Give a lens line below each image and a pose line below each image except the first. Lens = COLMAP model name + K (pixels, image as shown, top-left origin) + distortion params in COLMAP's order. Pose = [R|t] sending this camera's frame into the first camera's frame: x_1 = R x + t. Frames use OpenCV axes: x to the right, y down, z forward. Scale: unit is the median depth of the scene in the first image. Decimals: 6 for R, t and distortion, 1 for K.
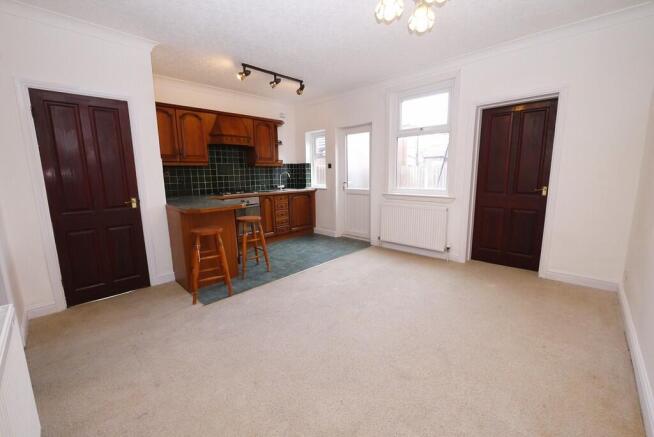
lens RADIAL K [[272.8, 0, 328.2], [0, 272.8, 215.2], [0, 0, 1]] dist [-0.003310, -0.000234]
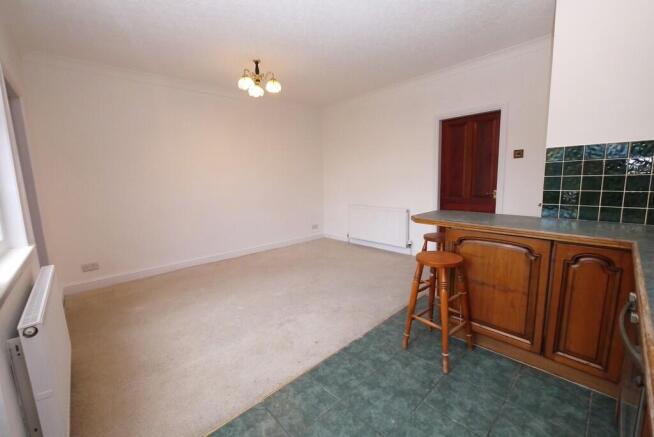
lens RADIAL K [[272.8, 0, 328.2], [0, 272.8, 215.2], [0, 0, 1]] dist [-0.003310, -0.000234]
pose [[-0.997042, 0.040081, 0.065581, -0.076488], [0.057855, 0.953100, 0.297075, -0.174726], [-0.050598, 0.299990, -0.952599, 1.062092]]
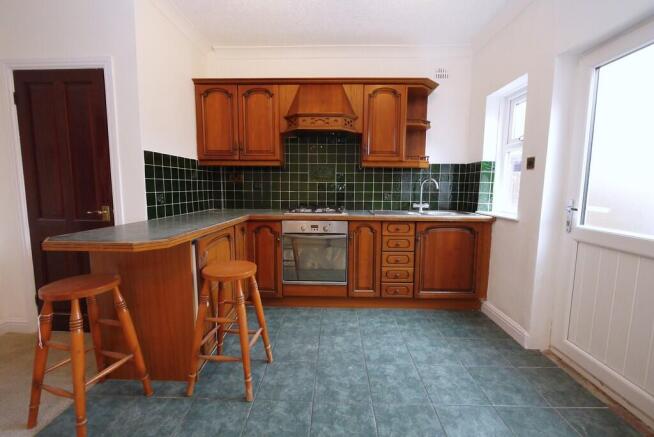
lens RADIAL K [[272.8, 0, 328.2], [0, 272.8, 215.2], [0, 0, 1]] dist [-0.003310, -0.000234]
pose [[0.671992, 0.101576, -0.733559, 0.109453], [-0.135211, 0.990727, 0.013323, -0.076789], [0.728111, 0.090233, 0.679495, 0.557922]]
